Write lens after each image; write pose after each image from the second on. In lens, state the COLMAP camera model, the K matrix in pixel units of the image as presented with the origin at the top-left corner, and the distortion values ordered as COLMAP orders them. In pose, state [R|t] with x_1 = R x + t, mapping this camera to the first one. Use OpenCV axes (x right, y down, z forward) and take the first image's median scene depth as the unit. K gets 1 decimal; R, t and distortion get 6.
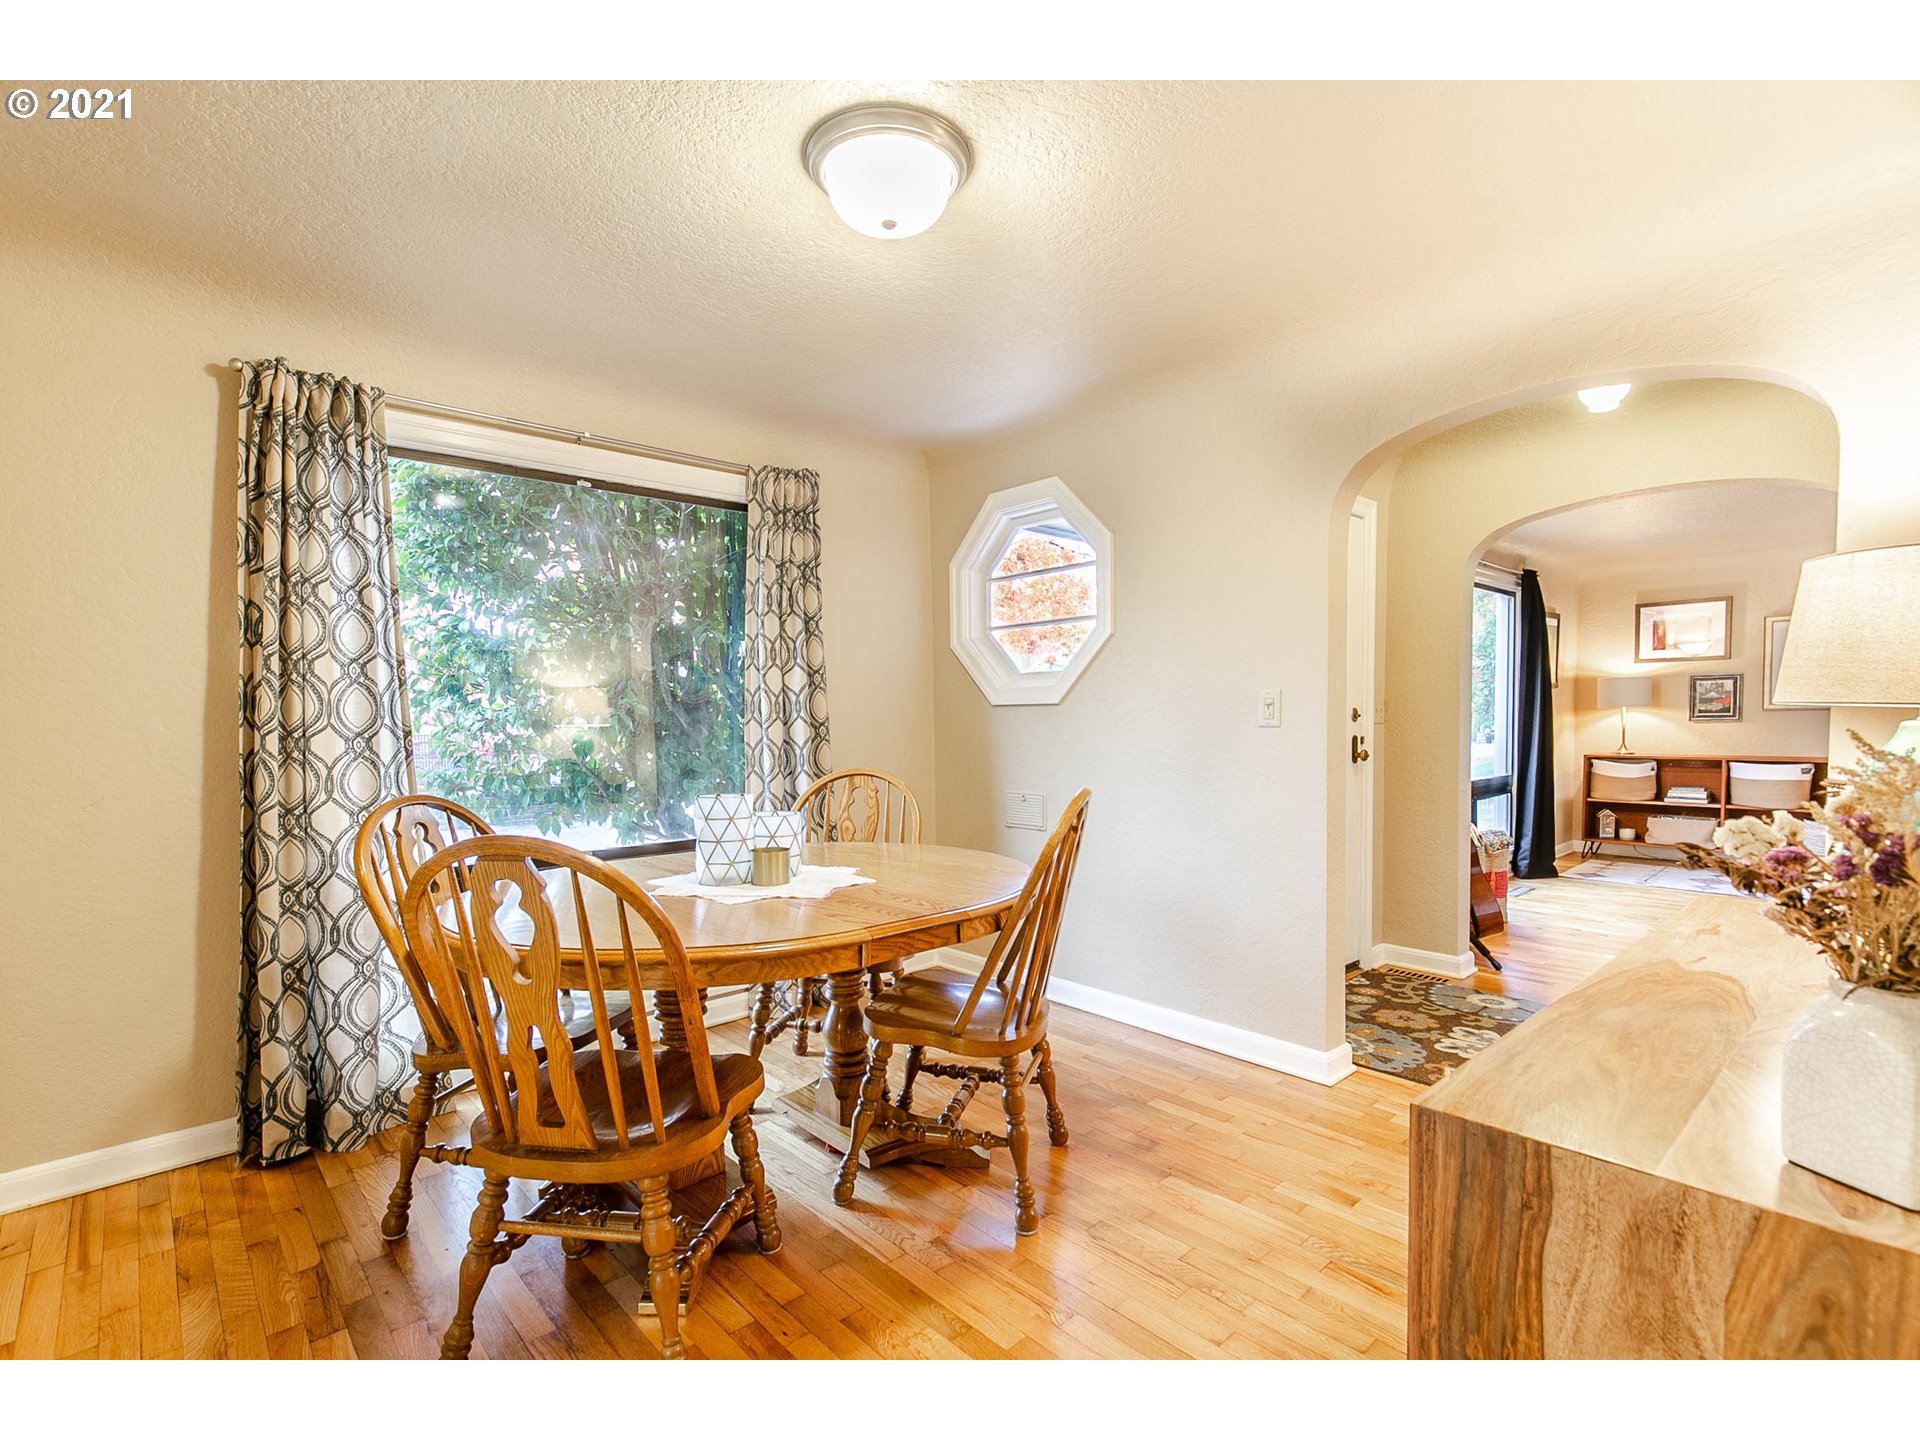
lens RADIAL K [[883.2, 0, 944.1], [0, 883.2, 774.1], [0, 0, 1]] dist [0.003773, 0.002376]
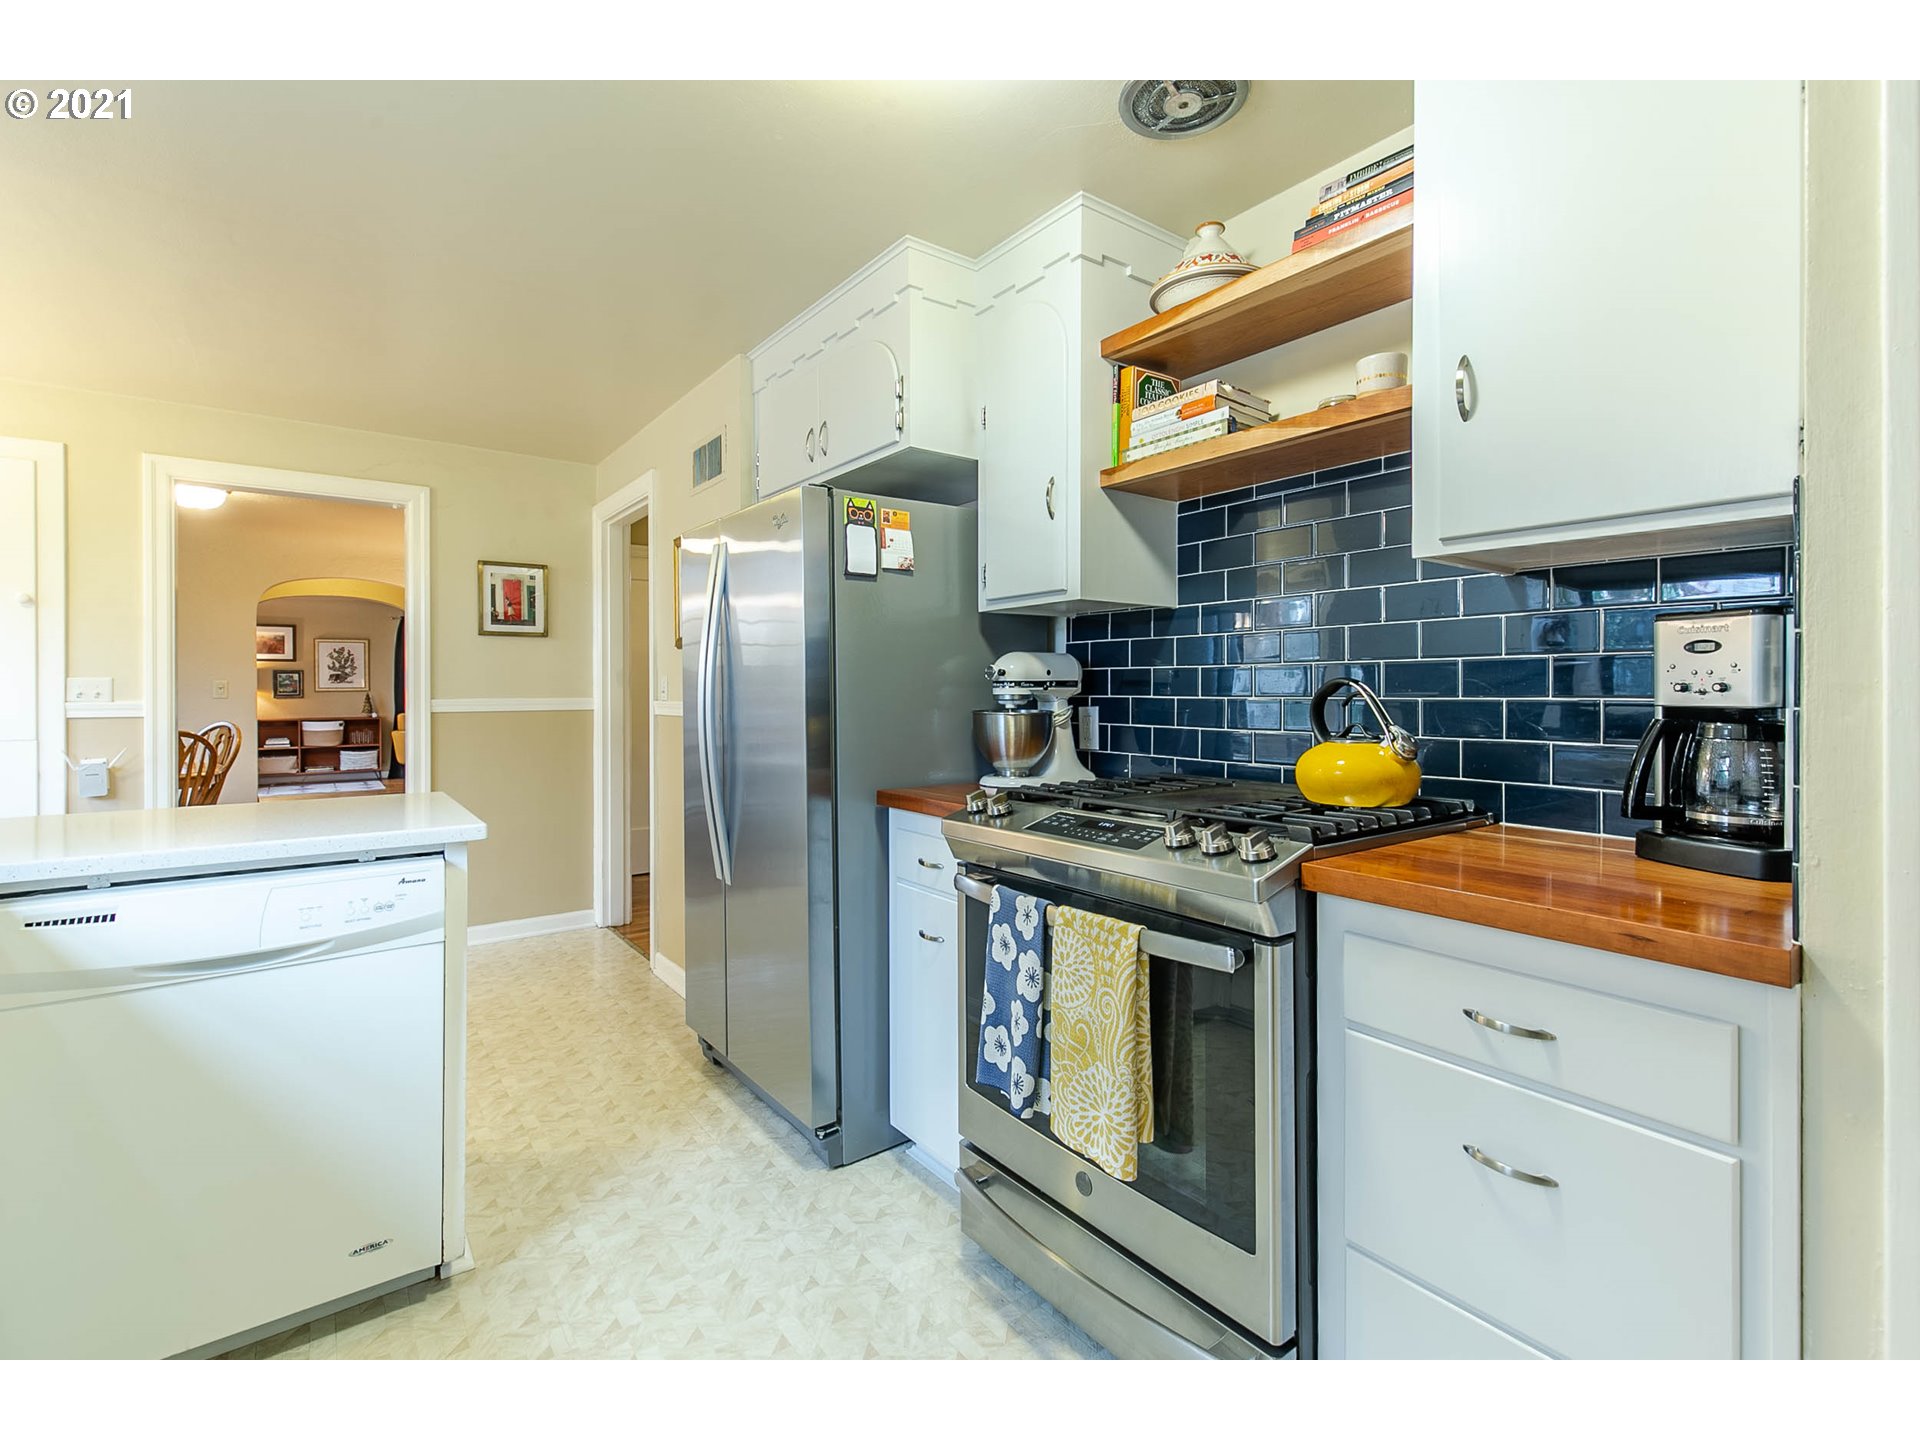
lens RADIAL K [[883.2, 0, 960.0], [0, 883.2, 689.9], [0, 0, 1]] dist [0.003773, 0.002376]
pose [[0.089179, 0.007784, 0.995985, -1.344289], [0.065744, 0.997743, -0.013684, 0.061339], [-0.993843, 0.066701, 0.088466, -0.803013]]
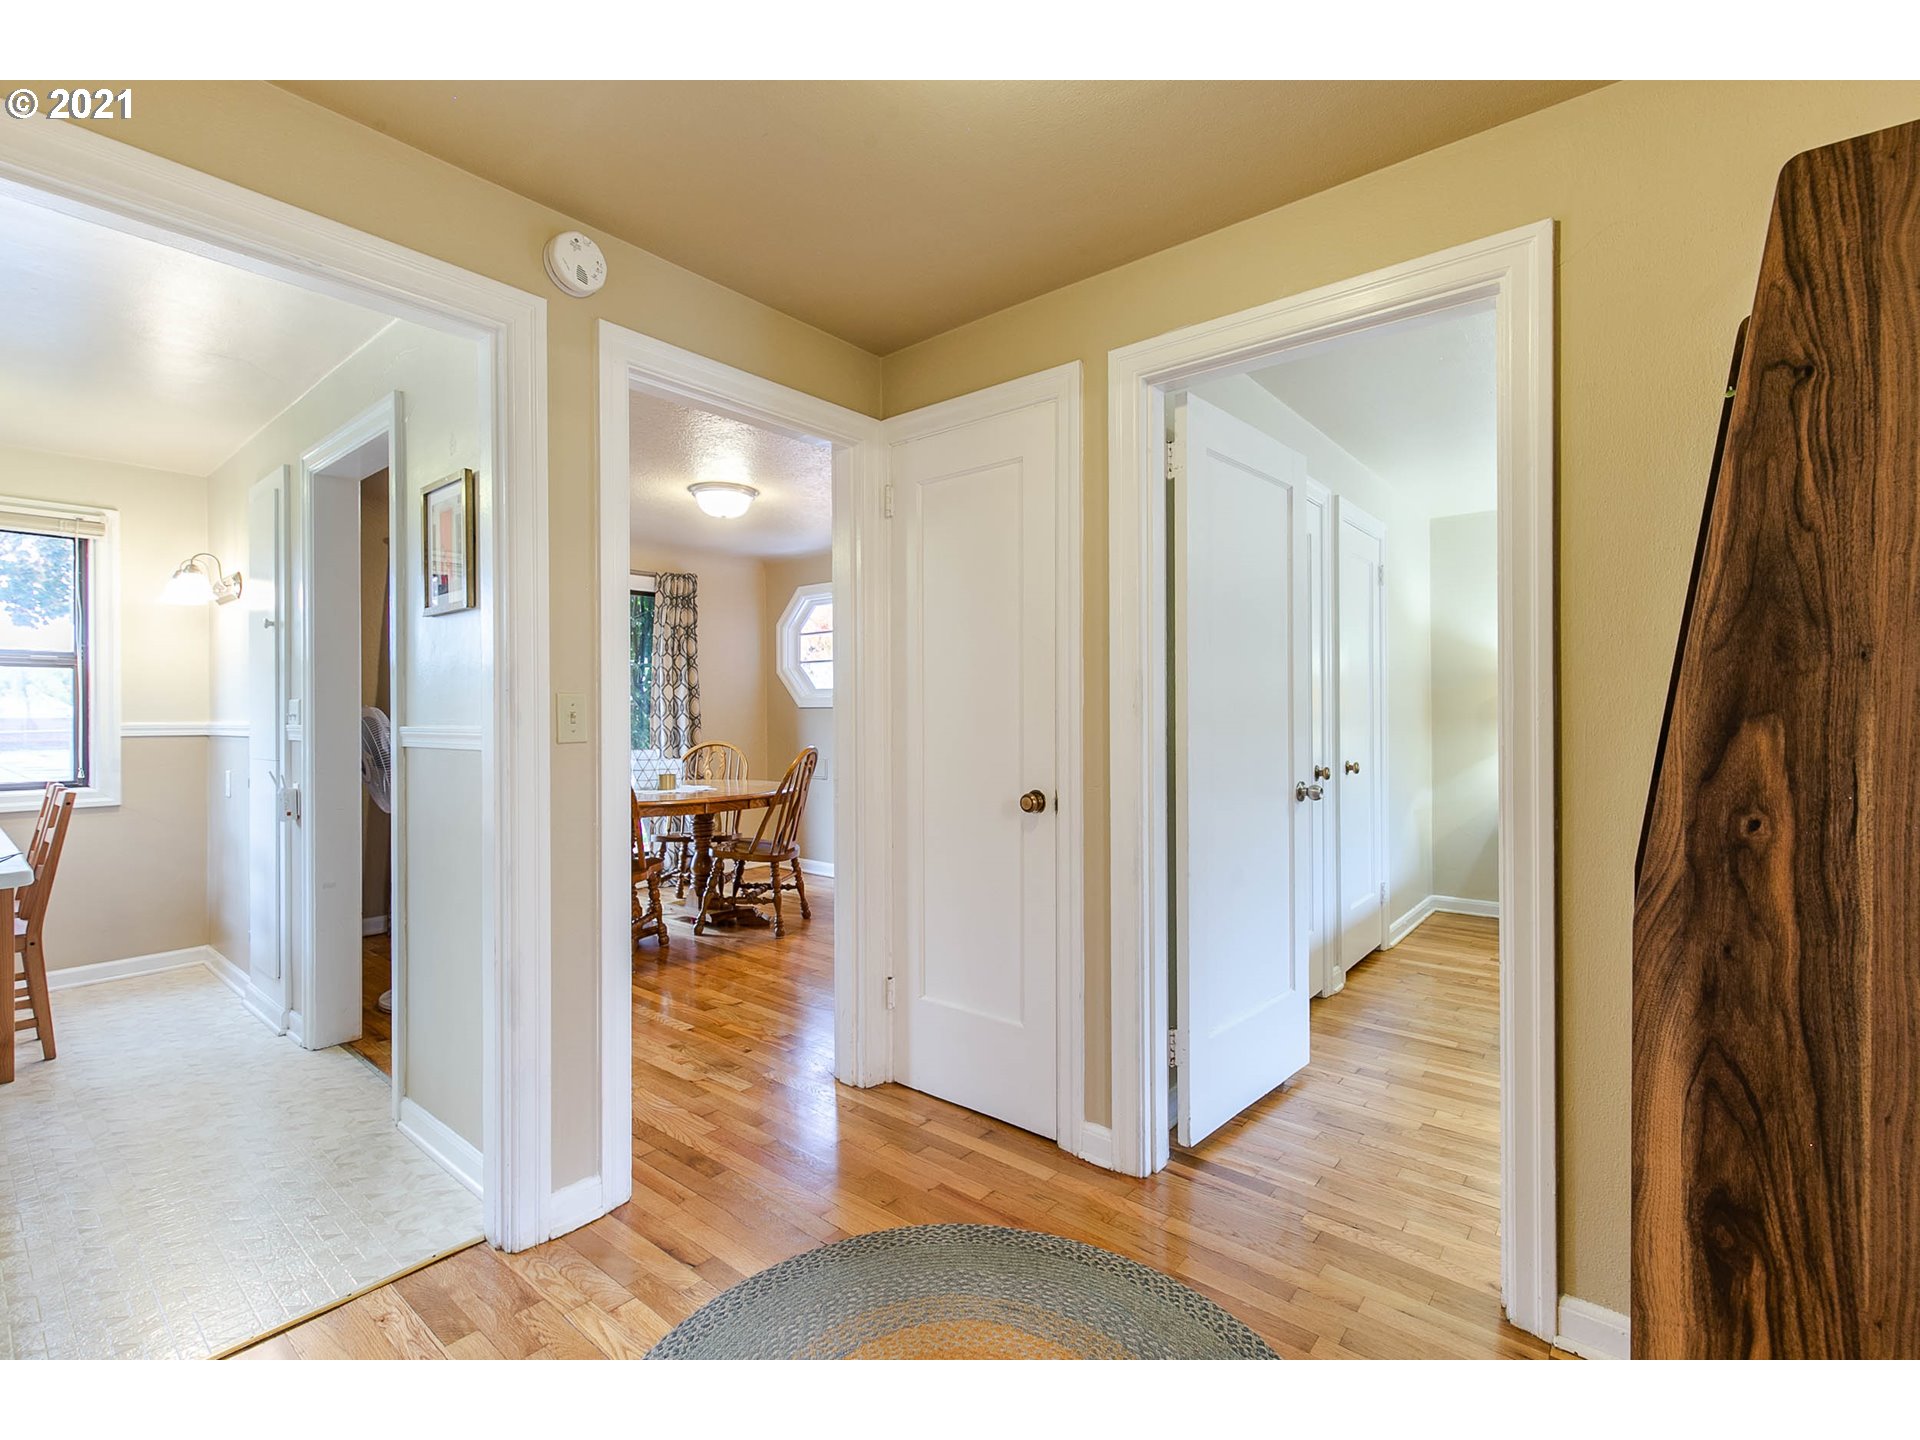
lens RADIAL K [[883.2, 0, 991.3], [0, 883.2, 710.7], [0, 0, 1]] dist [0.003773, 0.002376]
pose [[0.985483, 0.009291, 0.169519, 0.141397], [0.001676, 0.997920, -0.064442, 0.043838], [-0.169765, 0.063791, 0.983418, -0.826136]]
